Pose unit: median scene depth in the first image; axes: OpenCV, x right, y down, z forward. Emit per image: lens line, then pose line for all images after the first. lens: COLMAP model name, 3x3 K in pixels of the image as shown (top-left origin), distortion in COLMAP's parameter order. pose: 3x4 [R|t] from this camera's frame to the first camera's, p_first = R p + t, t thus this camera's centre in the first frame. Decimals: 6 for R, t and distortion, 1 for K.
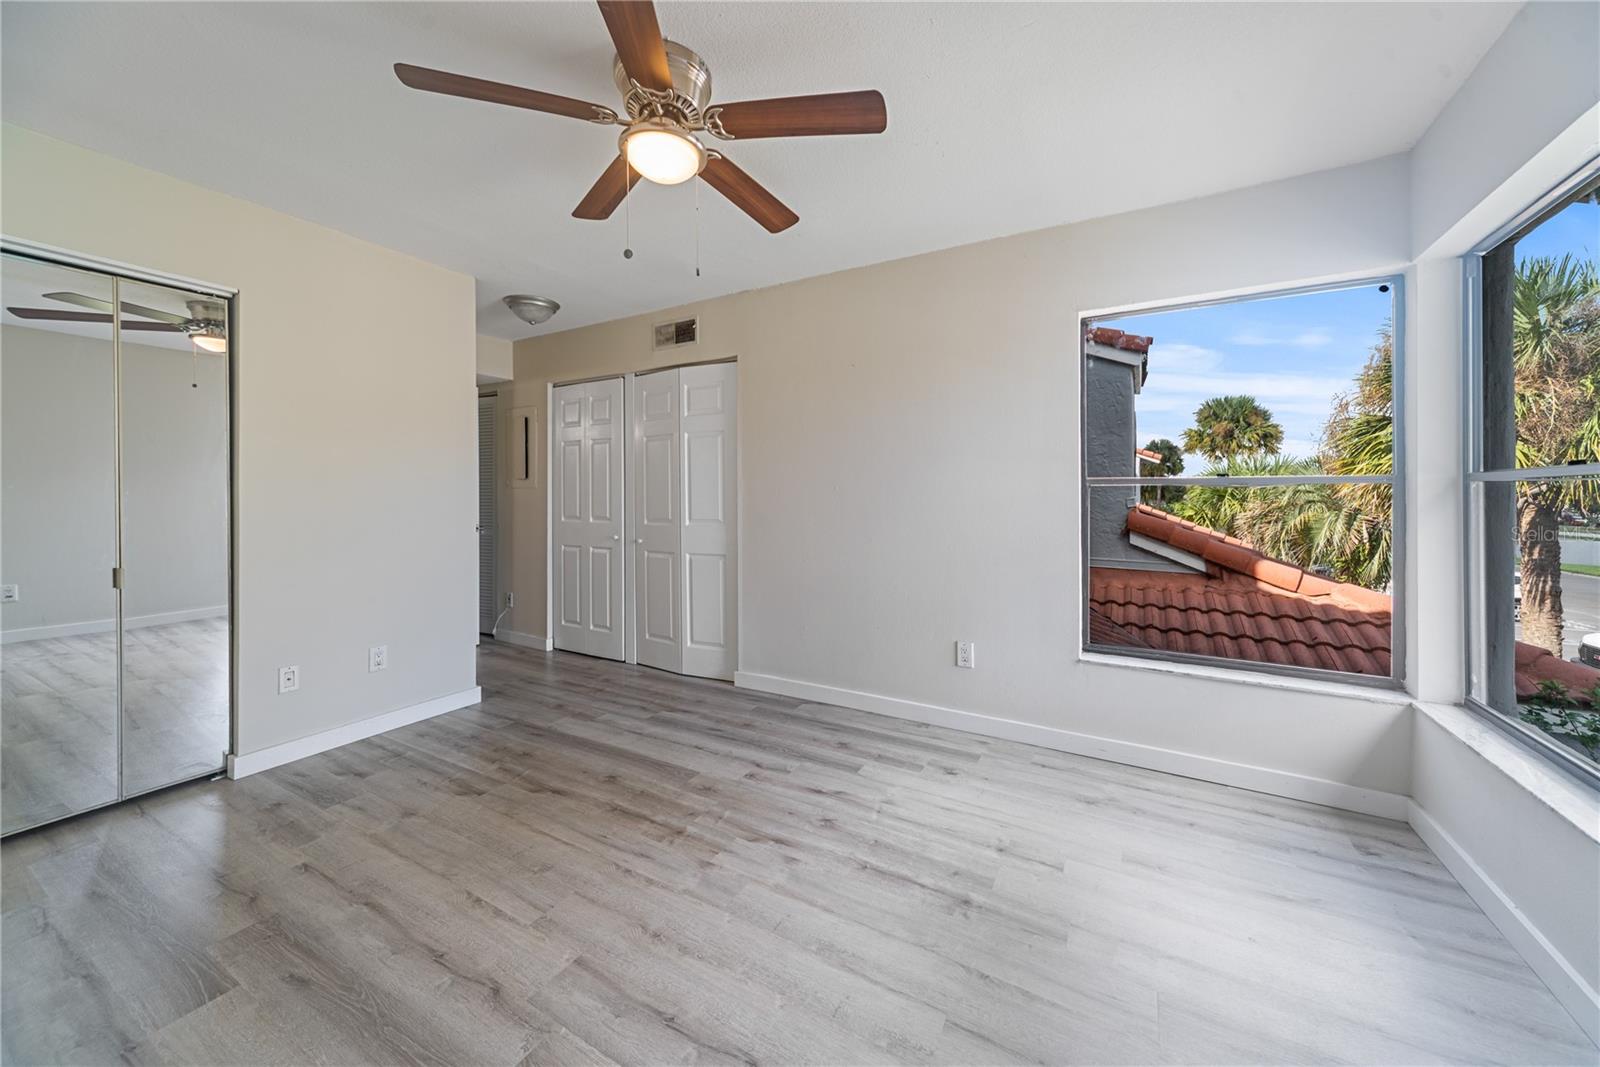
lens RADIAL K [[568.1, 0, 812.8], [0, 568.1, 495.3], [0, 0, 1]] dist [0.000516, 0.000322]
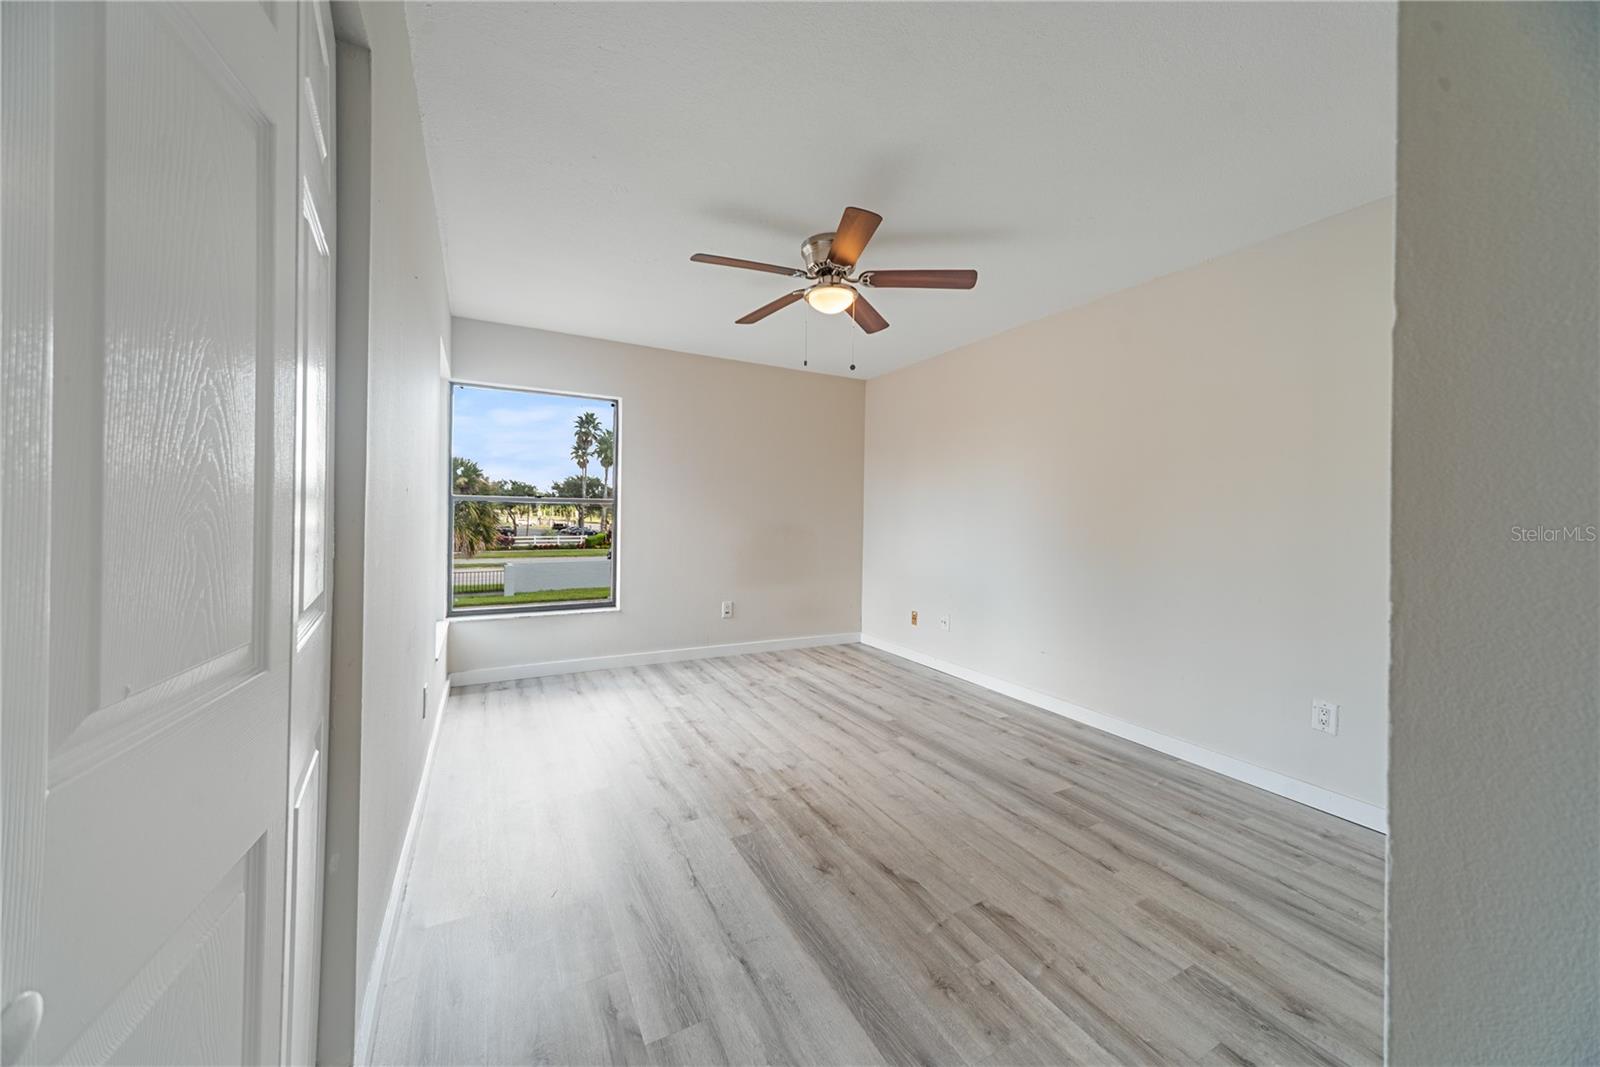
lens RADIAL K [[568.1, 0, 801.7], [0, 568.1, 518.8], [0, 0, 1]] dist [0.000516, 0.000322]
pose [[-0.843960, -0.018724, 0.536079, -0.886691], [-0.016614, 0.999824, 0.008767, 0.005590], [-0.536149, -0.001508, -0.844122, 2.012020]]
